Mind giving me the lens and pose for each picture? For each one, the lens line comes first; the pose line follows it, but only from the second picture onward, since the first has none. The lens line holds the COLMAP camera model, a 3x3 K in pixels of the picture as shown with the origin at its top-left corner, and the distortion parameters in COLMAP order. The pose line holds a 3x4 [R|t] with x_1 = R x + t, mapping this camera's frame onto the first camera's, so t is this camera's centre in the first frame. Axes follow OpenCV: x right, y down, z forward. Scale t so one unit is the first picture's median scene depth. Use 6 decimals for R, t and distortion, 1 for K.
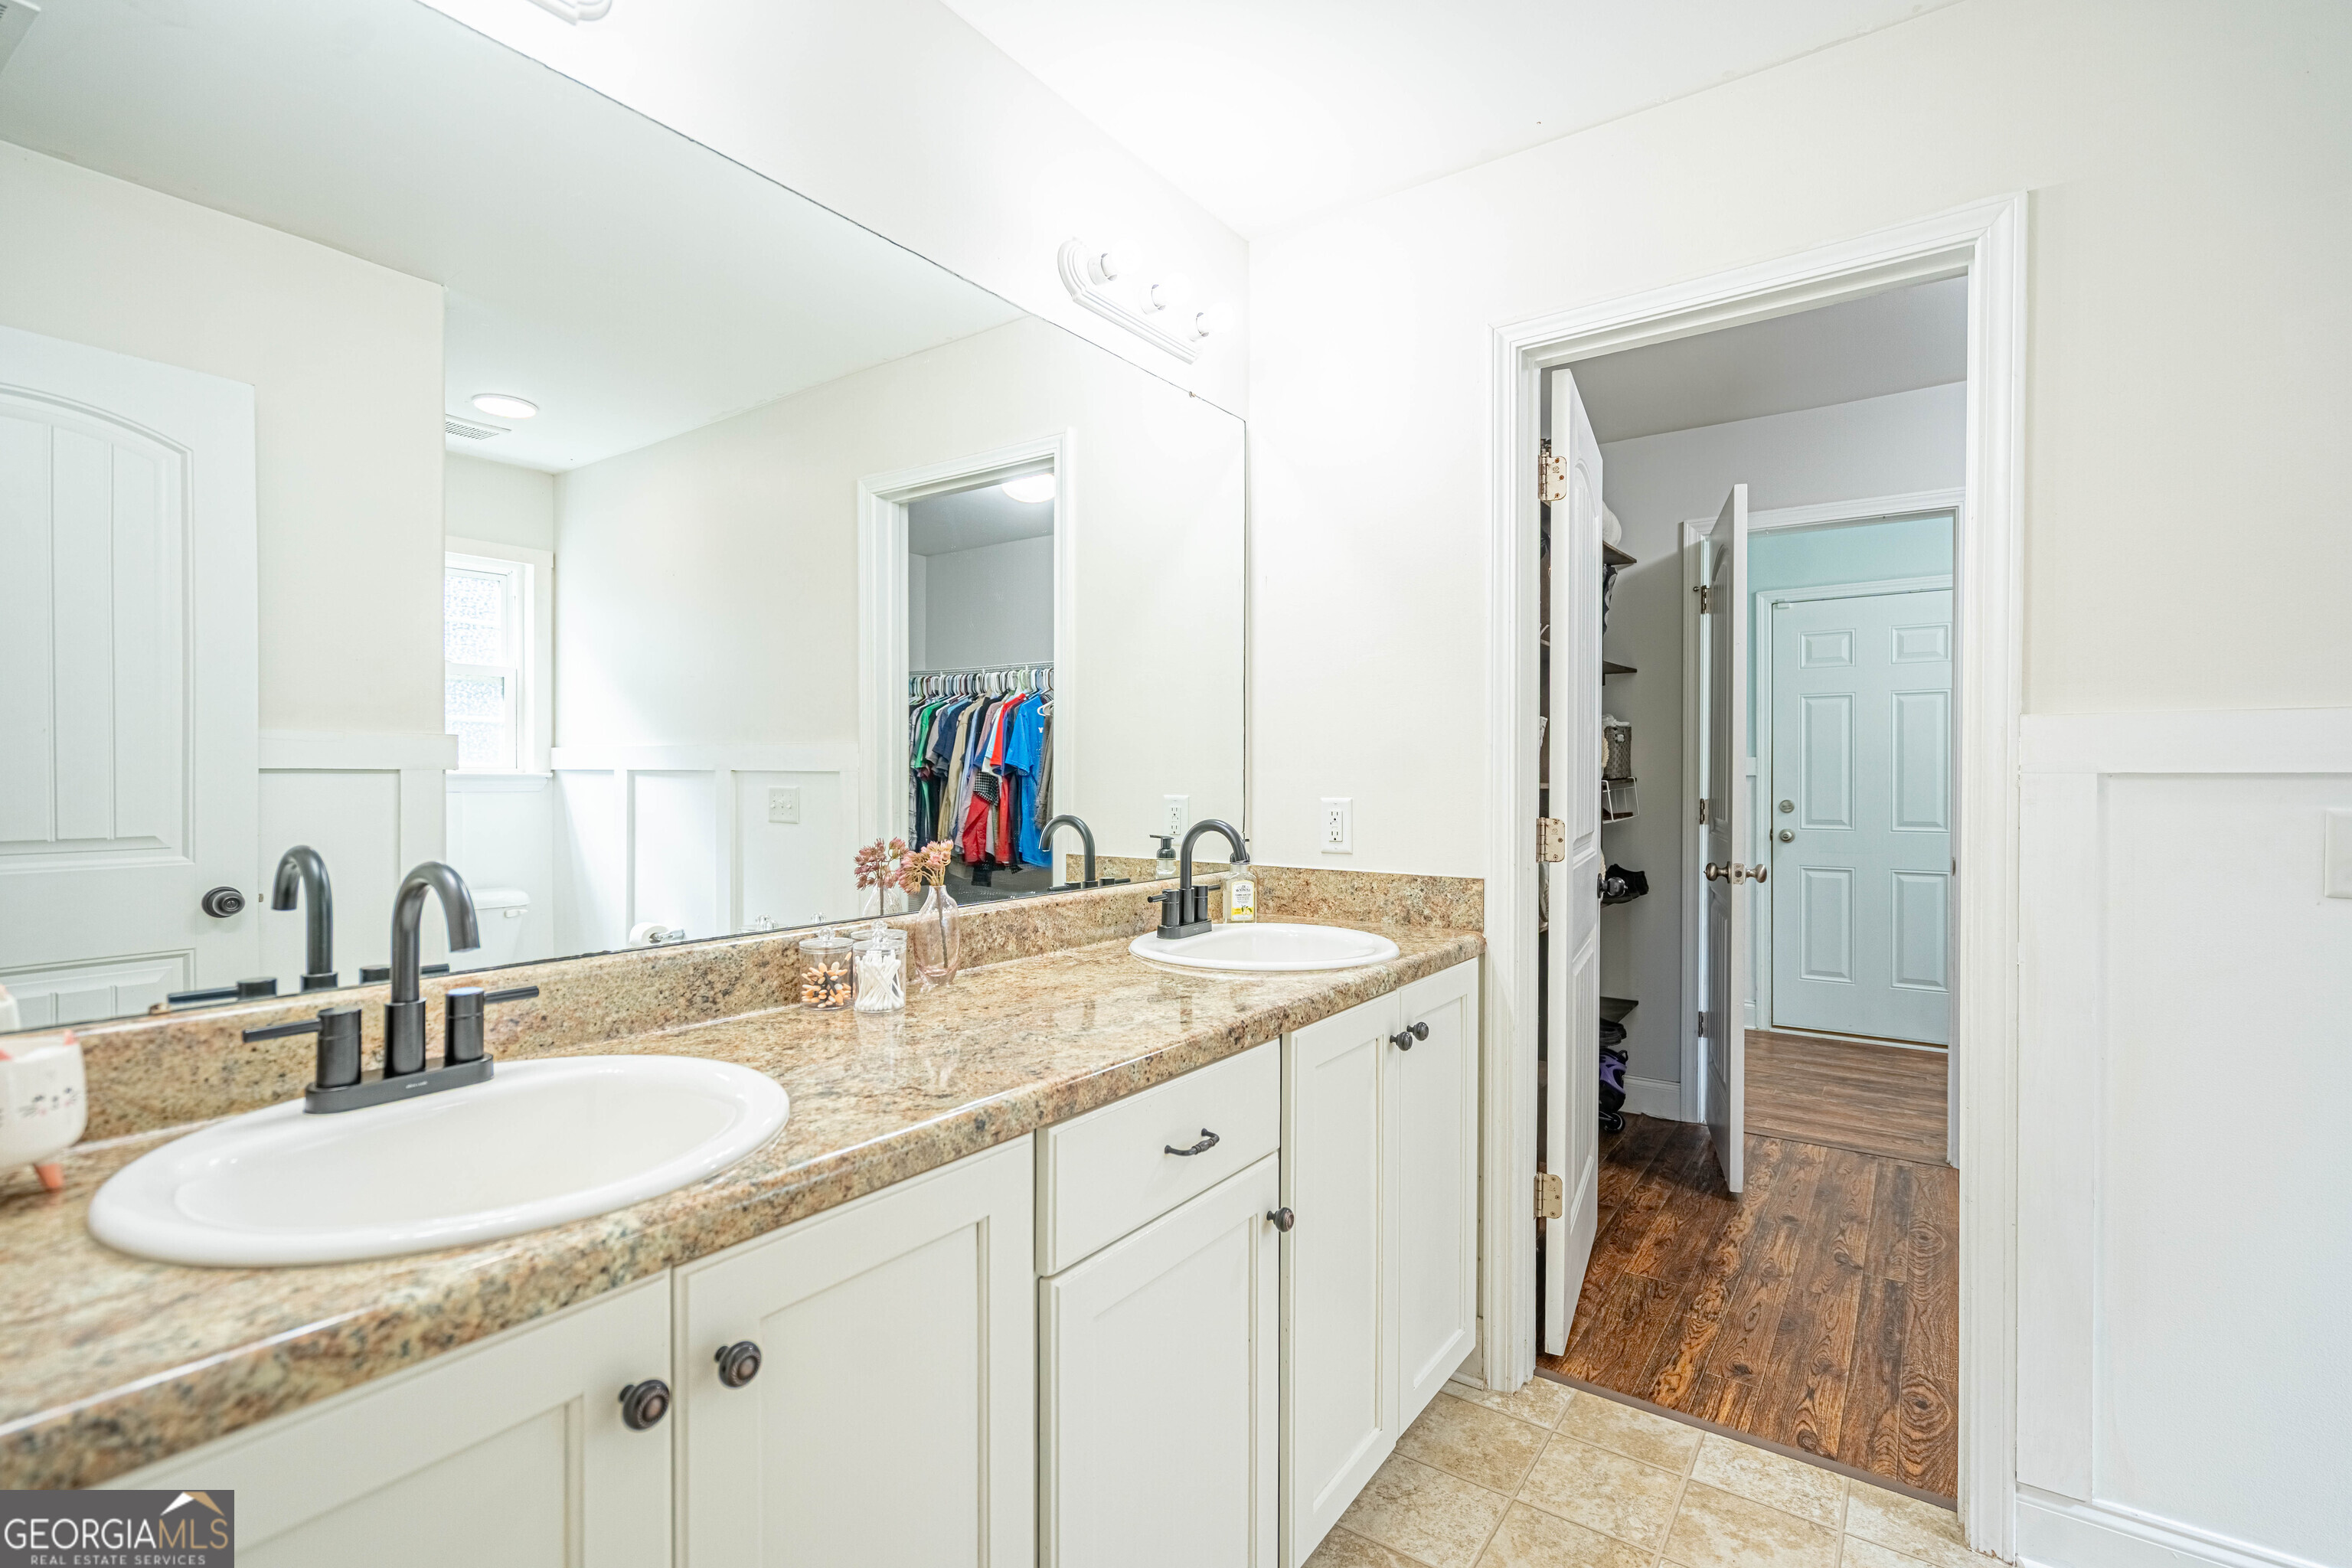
lens RADIAL K [[1091.2, 0, 1177.9], [0, 1091.2, 780.9], [0, 0, 1]] dist [-0.002673, 0.001481]
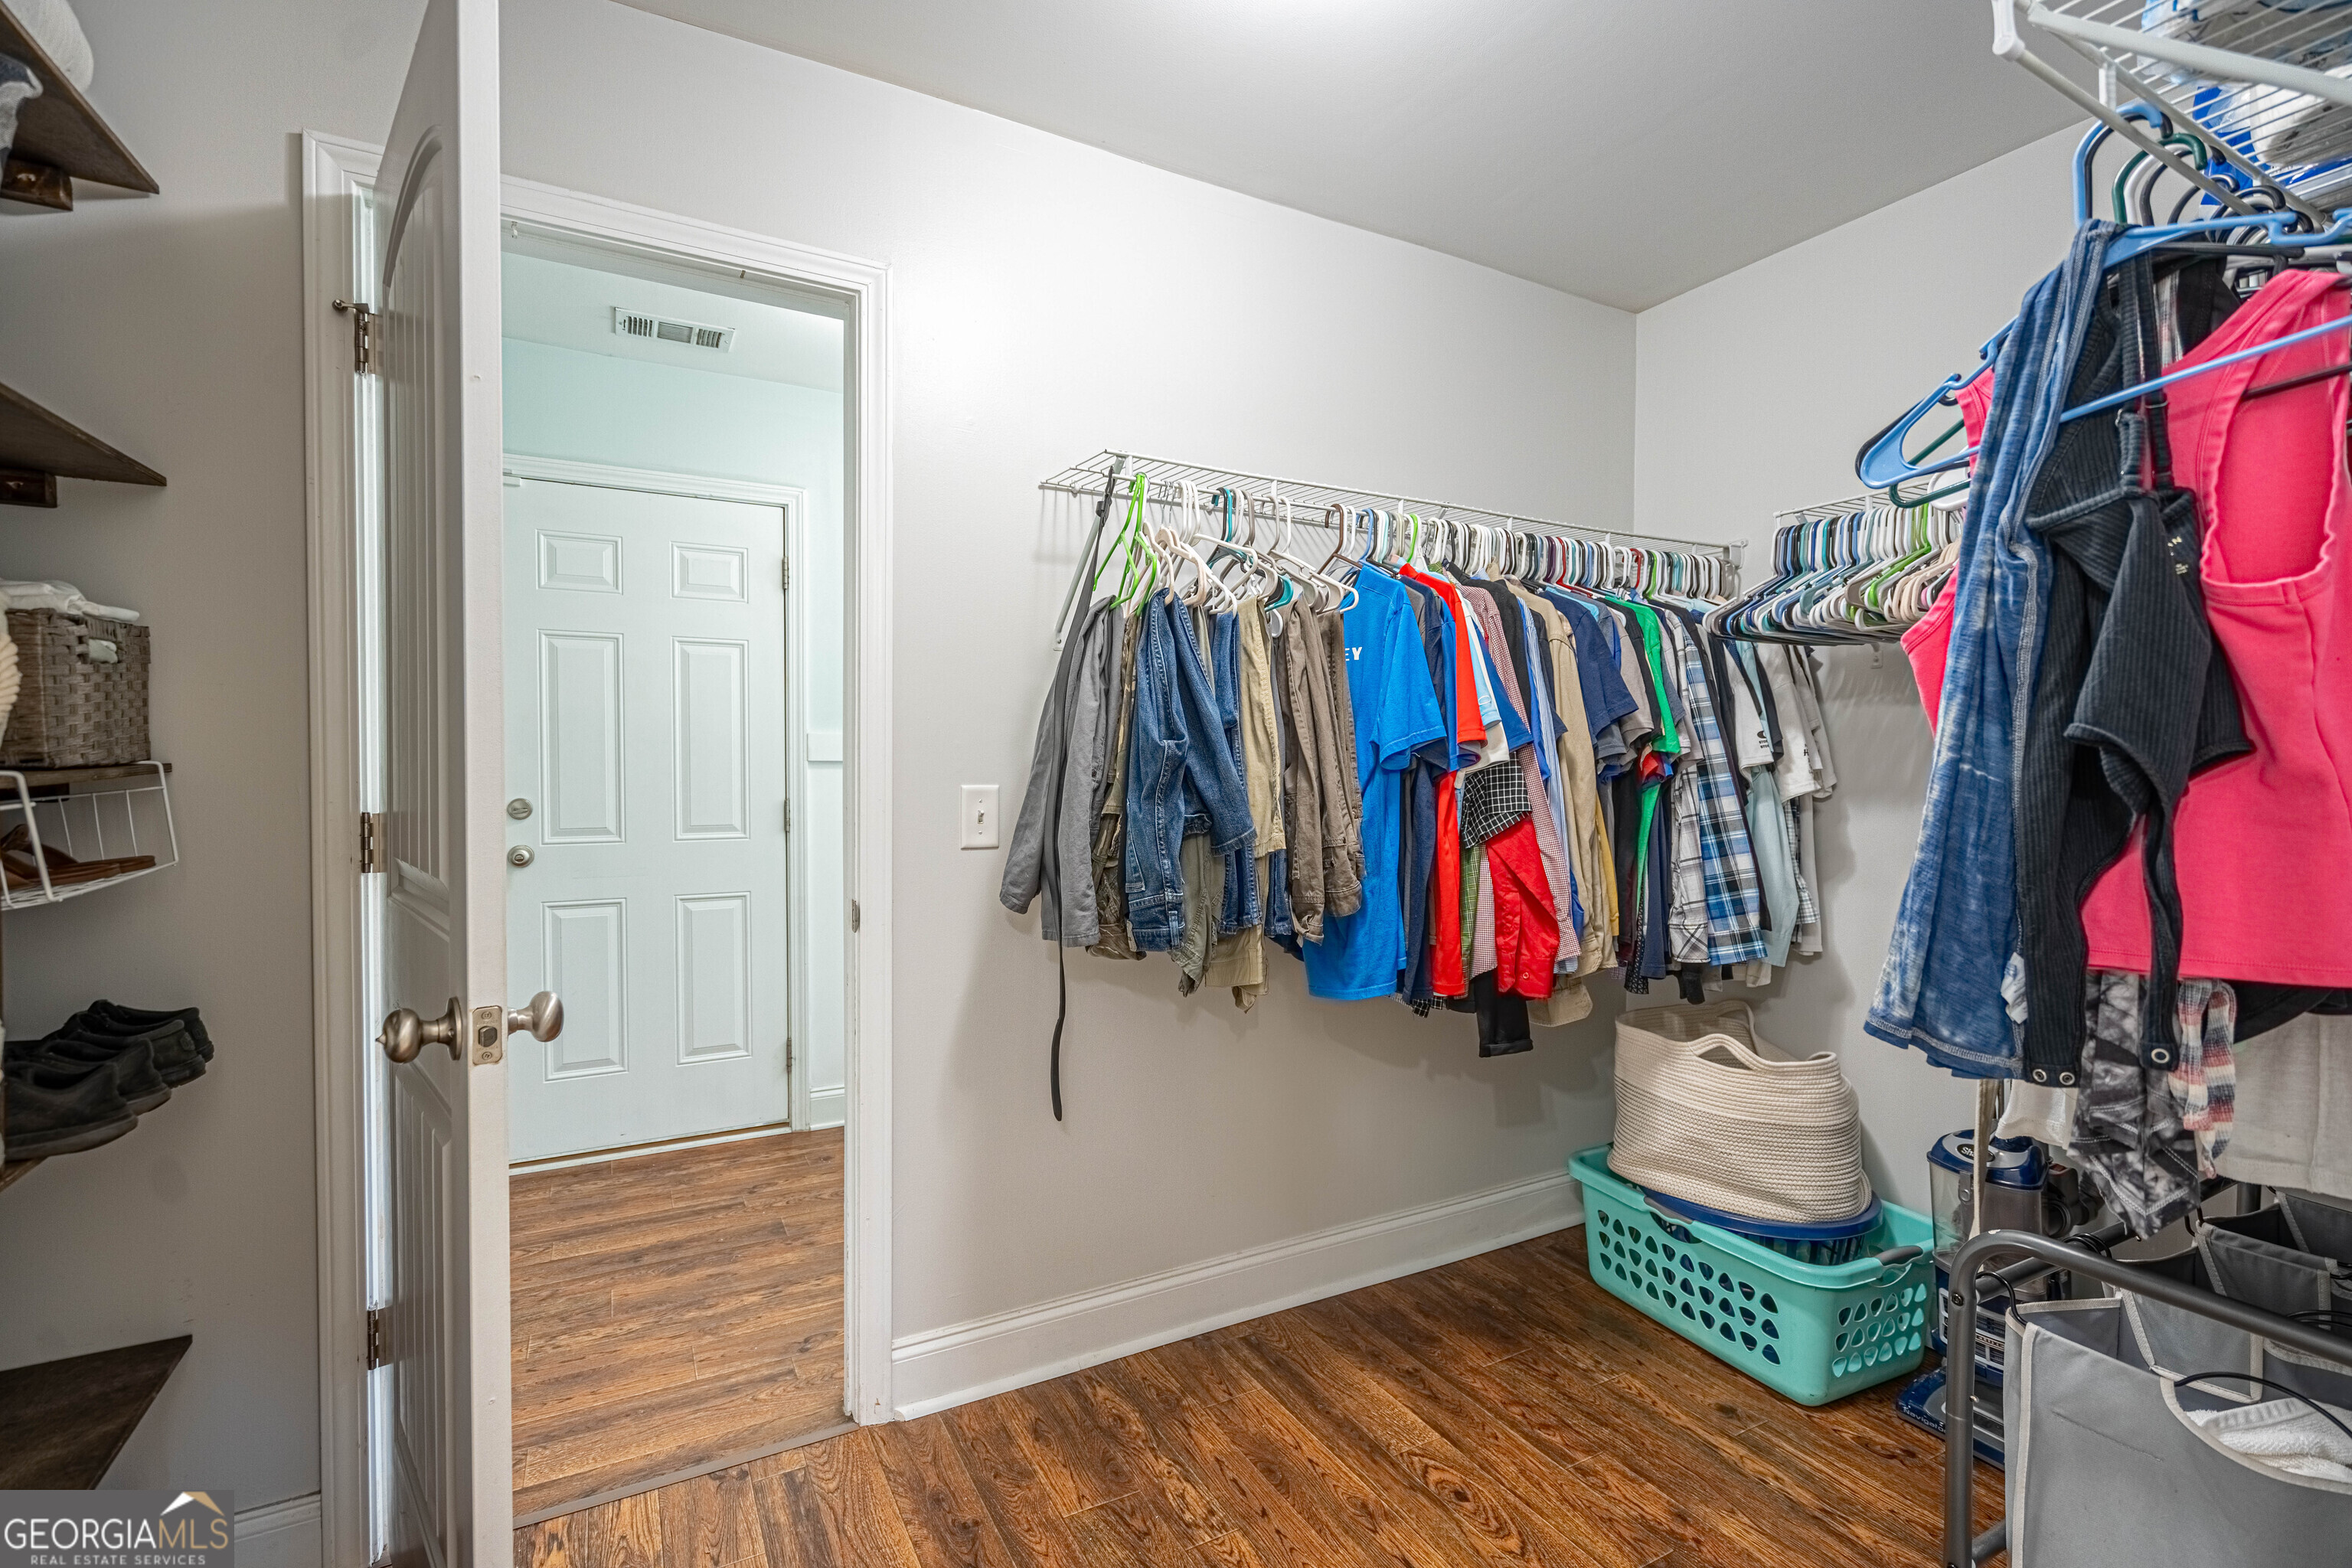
lens RADIAL K [[1091.2, 0, 1186.2], [0, 1091.2, 779.2], [0, 0, 1]] dist [-0.002673, 0.001481]
pose [[0.459055, -0.016788, 0.888249, 0.250766], [0.007325, 0.999859, 0.015112, -0.000343], [-0.888378, -0.000430, 0.459113, 0.522242]]
